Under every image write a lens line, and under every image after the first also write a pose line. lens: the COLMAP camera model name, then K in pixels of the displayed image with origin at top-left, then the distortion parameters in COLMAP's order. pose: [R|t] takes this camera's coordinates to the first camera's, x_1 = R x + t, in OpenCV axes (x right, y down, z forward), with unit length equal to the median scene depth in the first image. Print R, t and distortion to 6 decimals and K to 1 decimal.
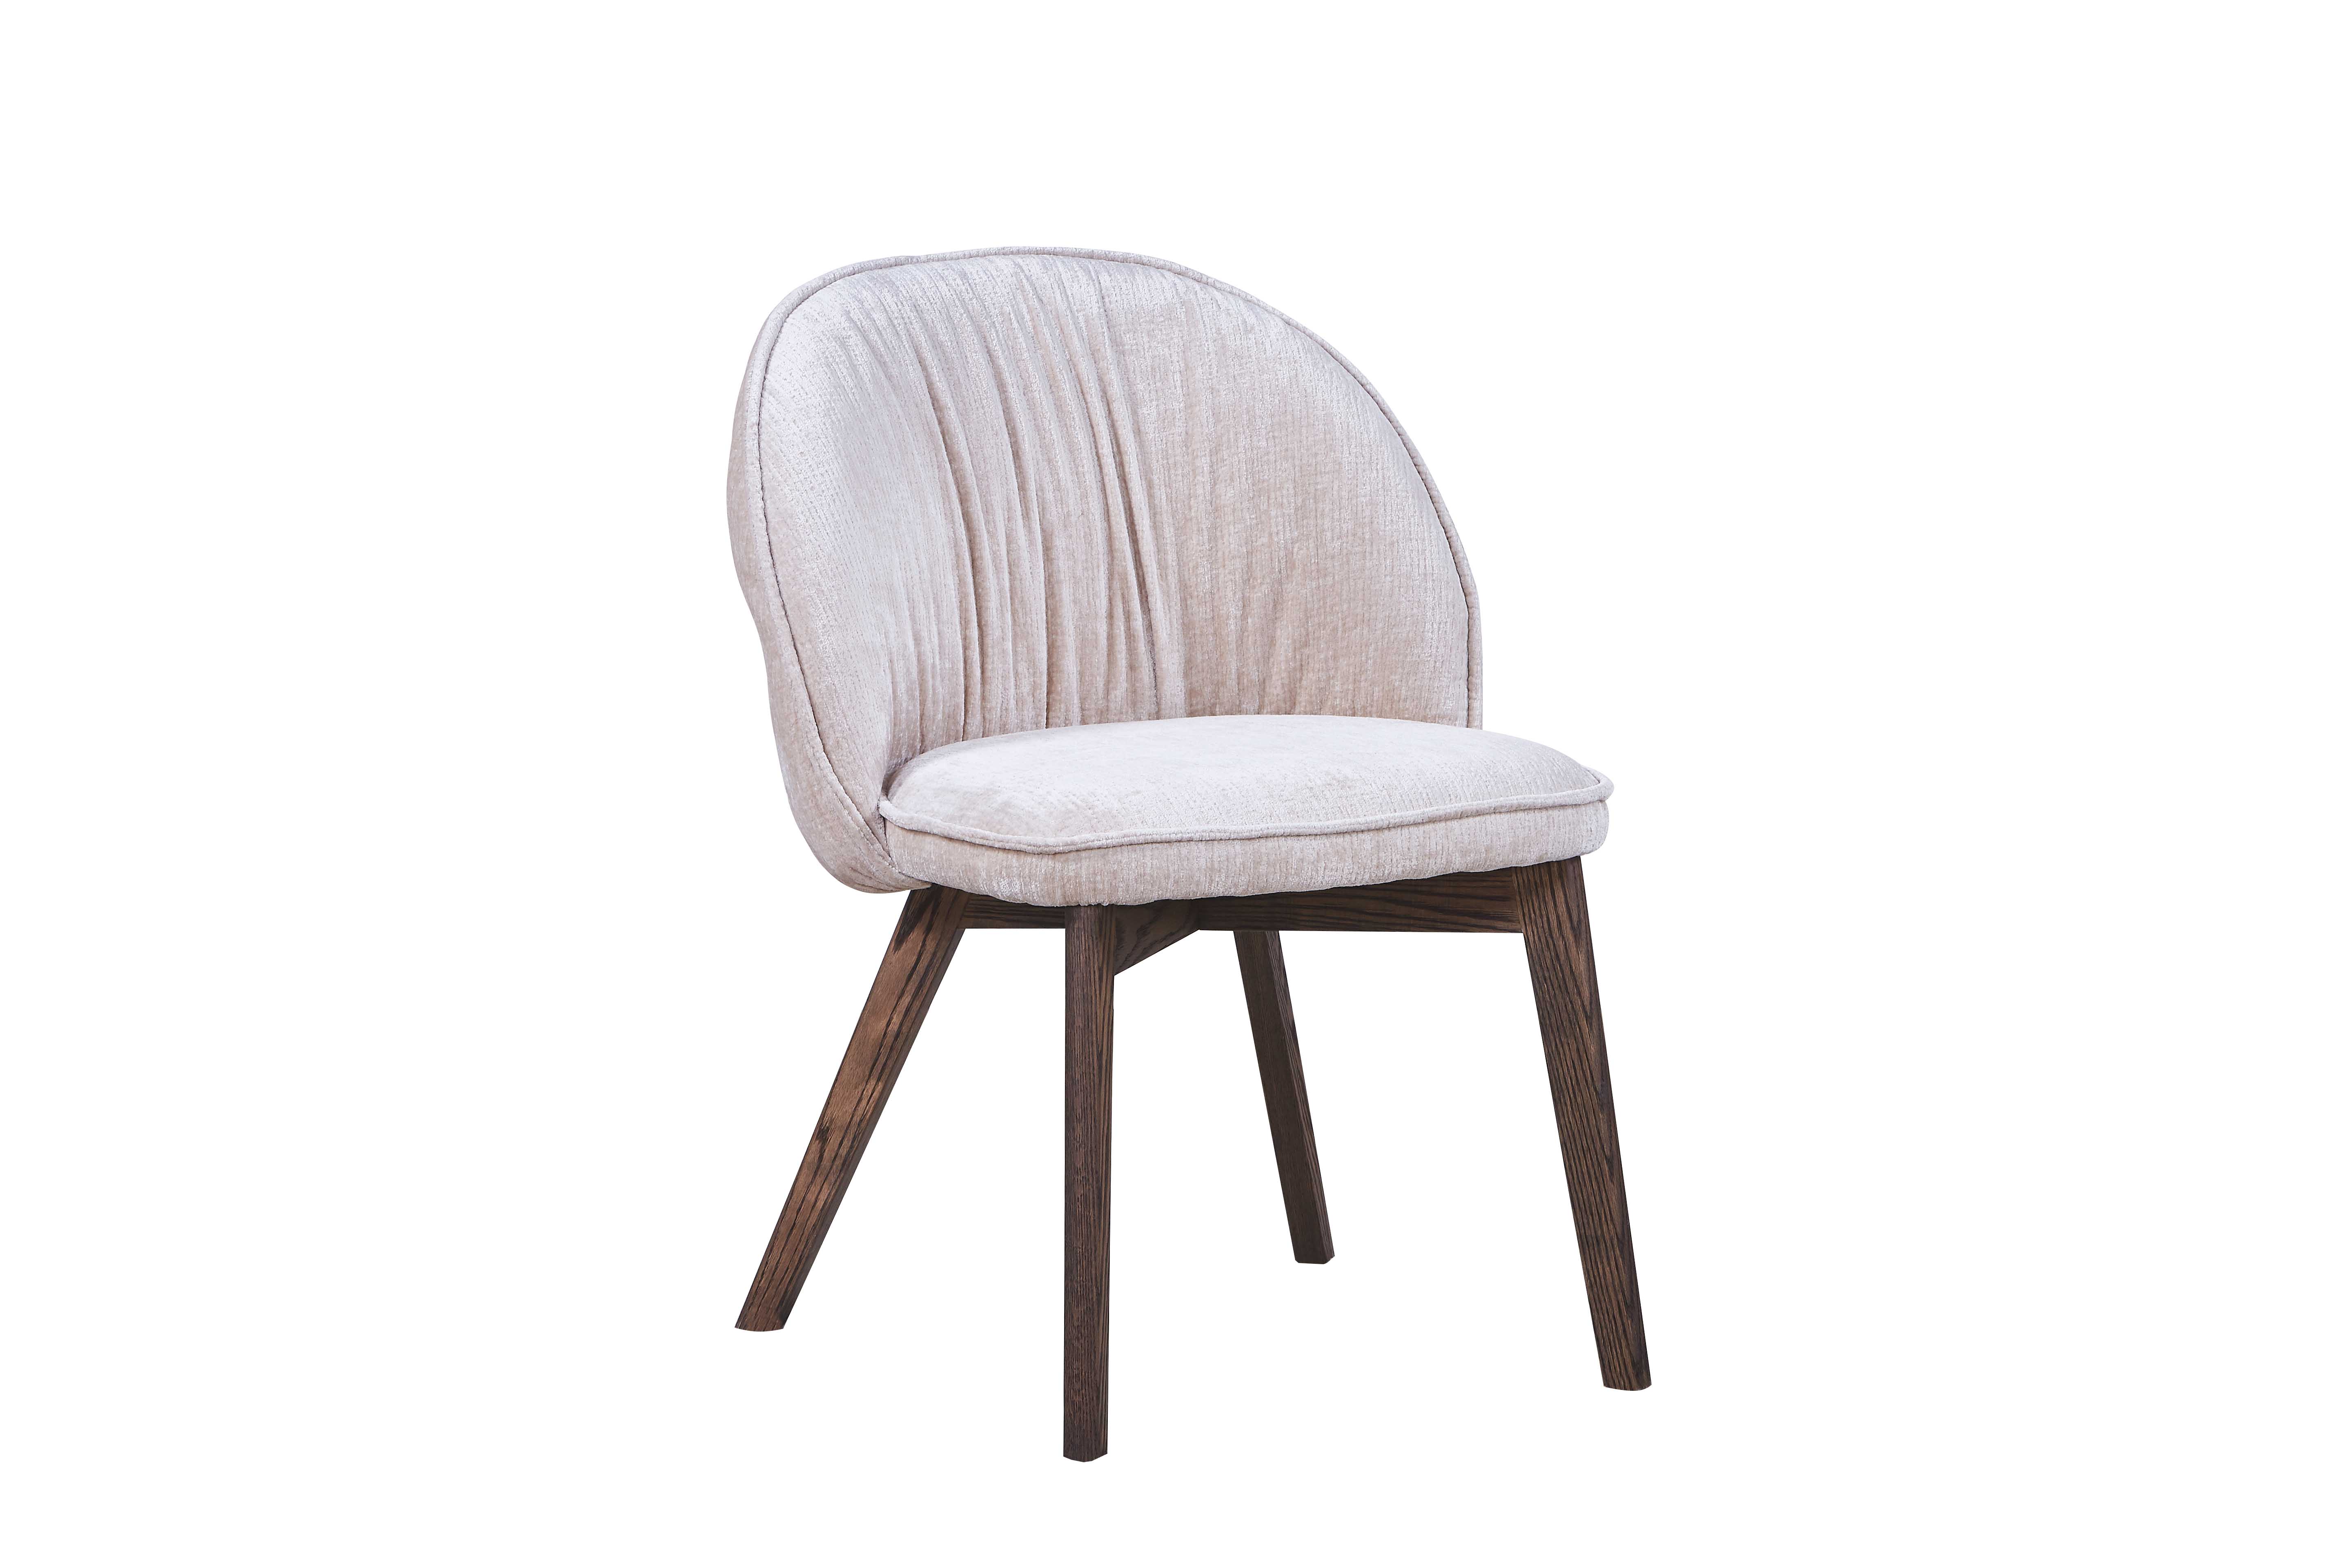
lens RADIAL K [[9043.3, 0, 1176.4], [0, 9043.3, 773.0], [0, 0, 1]] dist [0.733565, 0.000000]
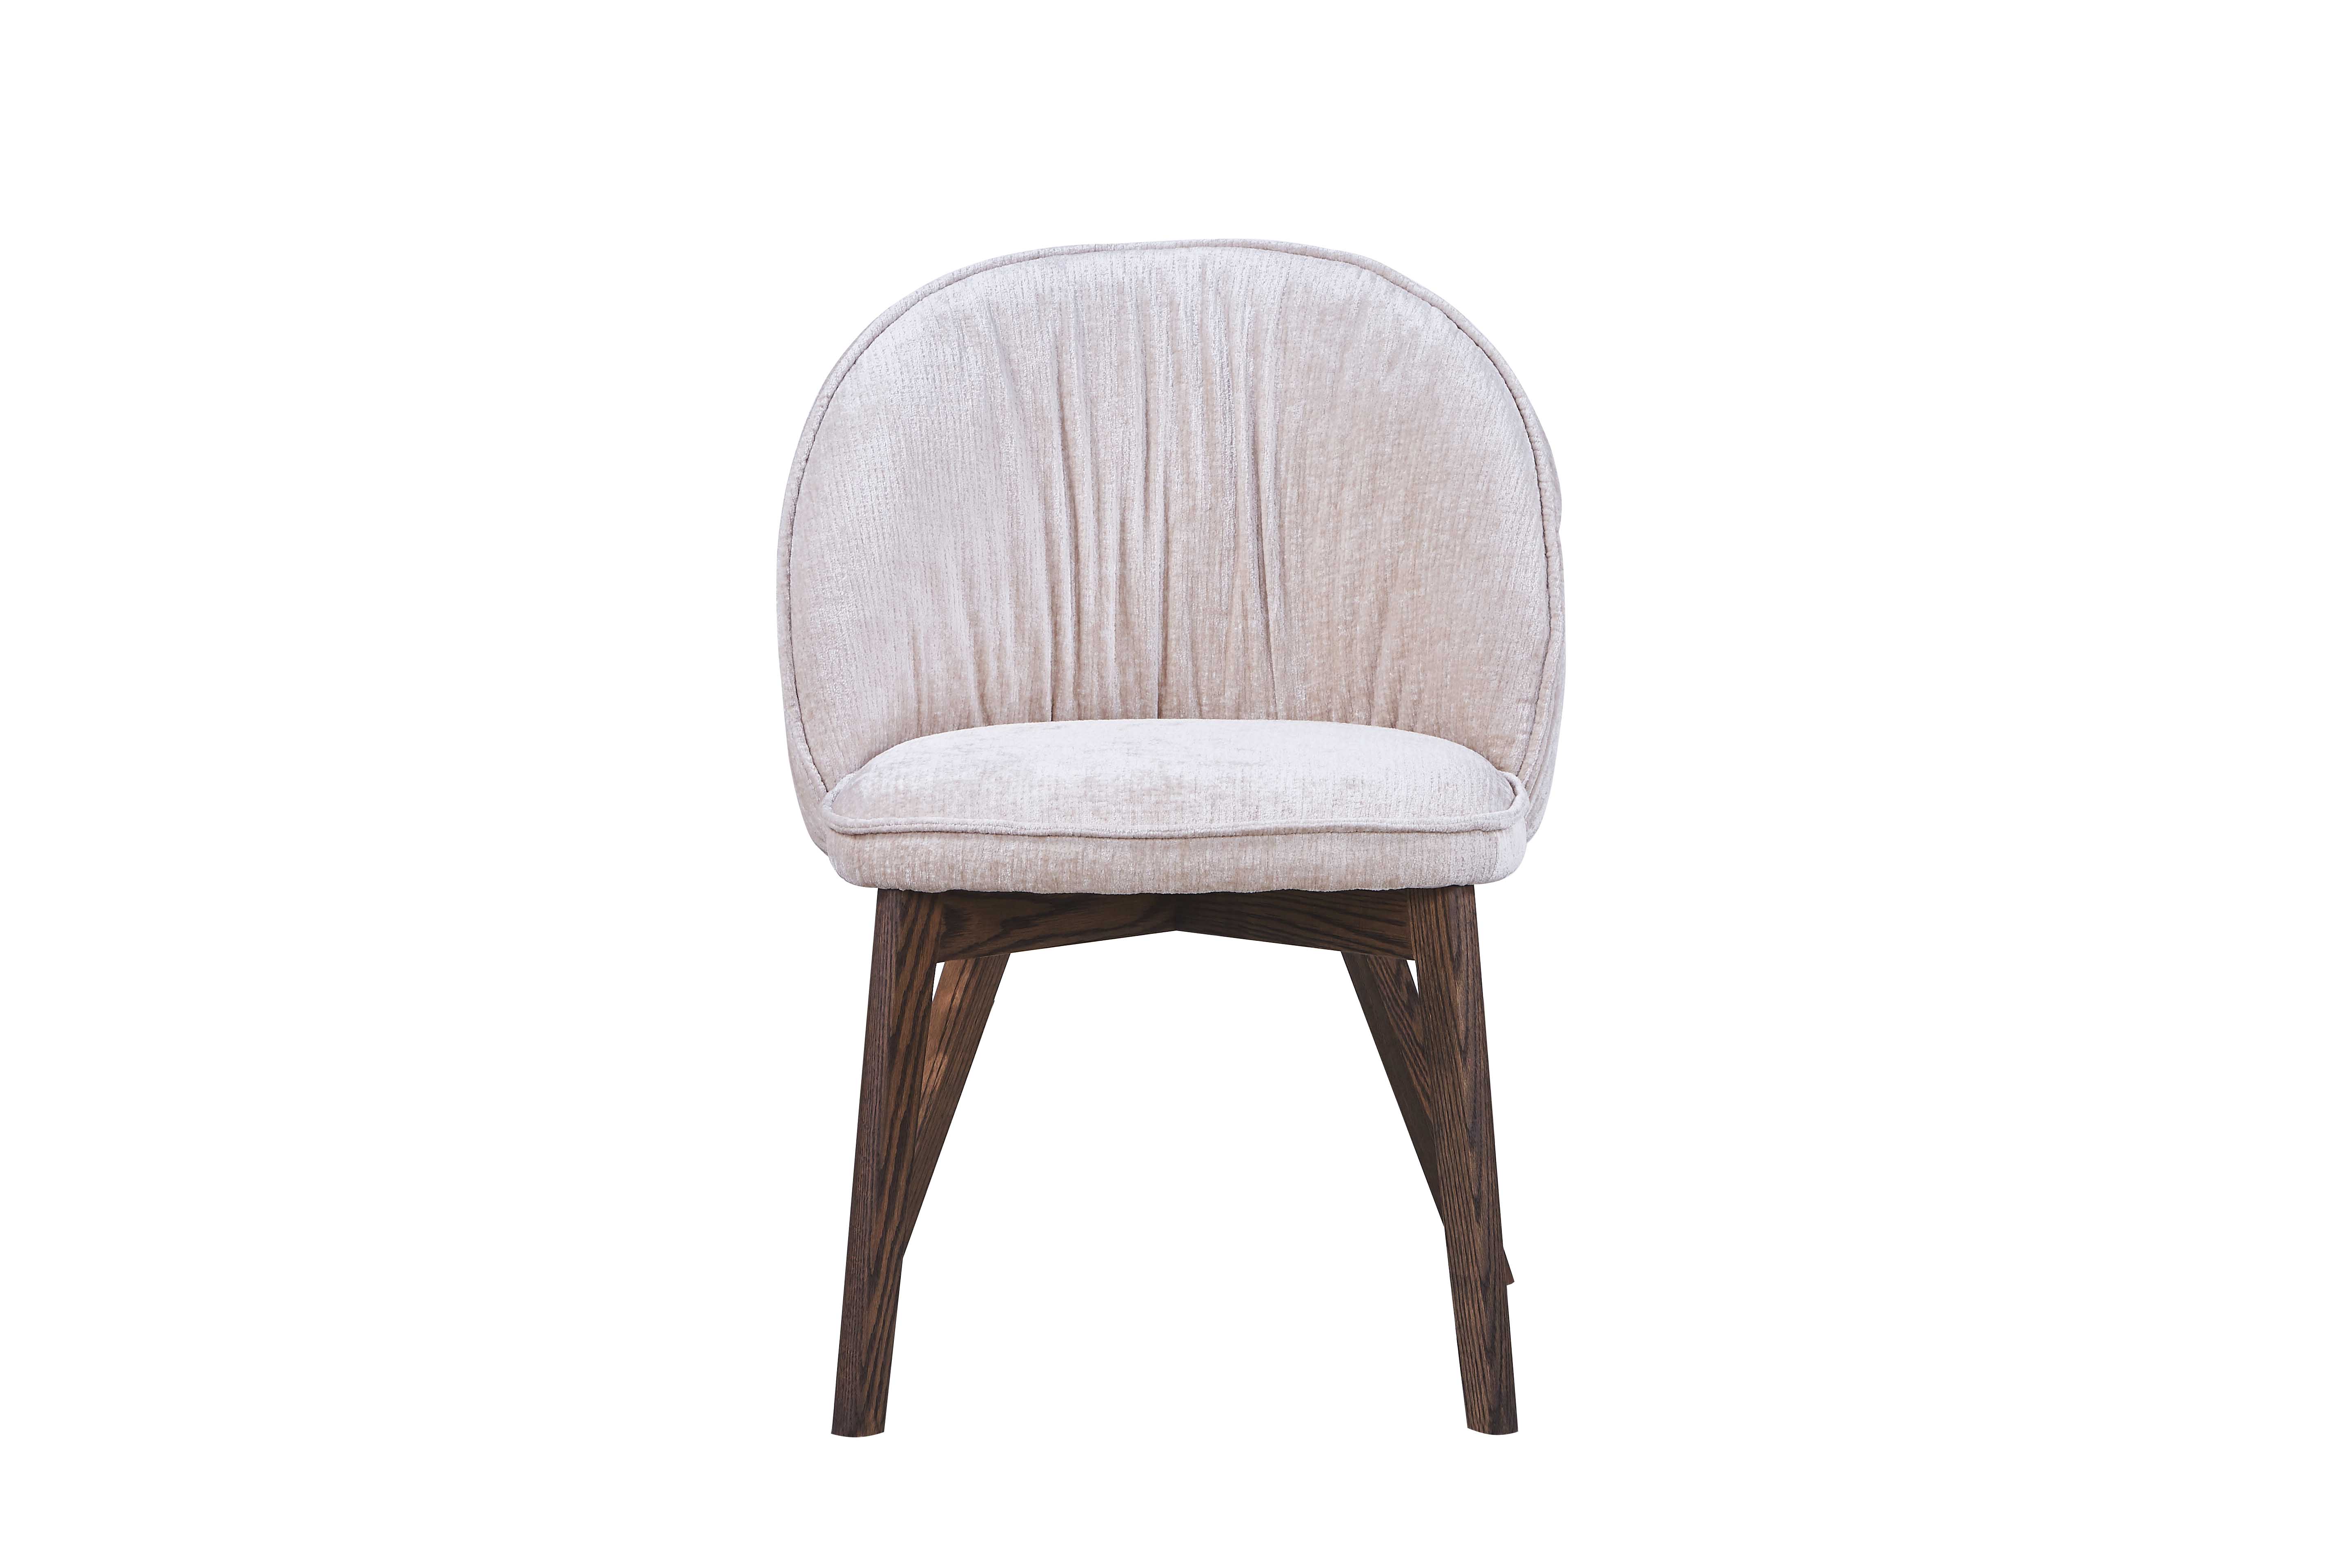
lens RADIAL K [[9043.3, 0, 1176.1], [0, 9043.3, 789.8], [0, 0, 1]] dist [0.733565, 0.000000]
pose [[0.873929, 0.078410, -0.479687, 0.468110], [-0.076590, 0.996788, 0.023399, -0.020869], [0.479981, 0.016290, 0.877128, 0.125925]]
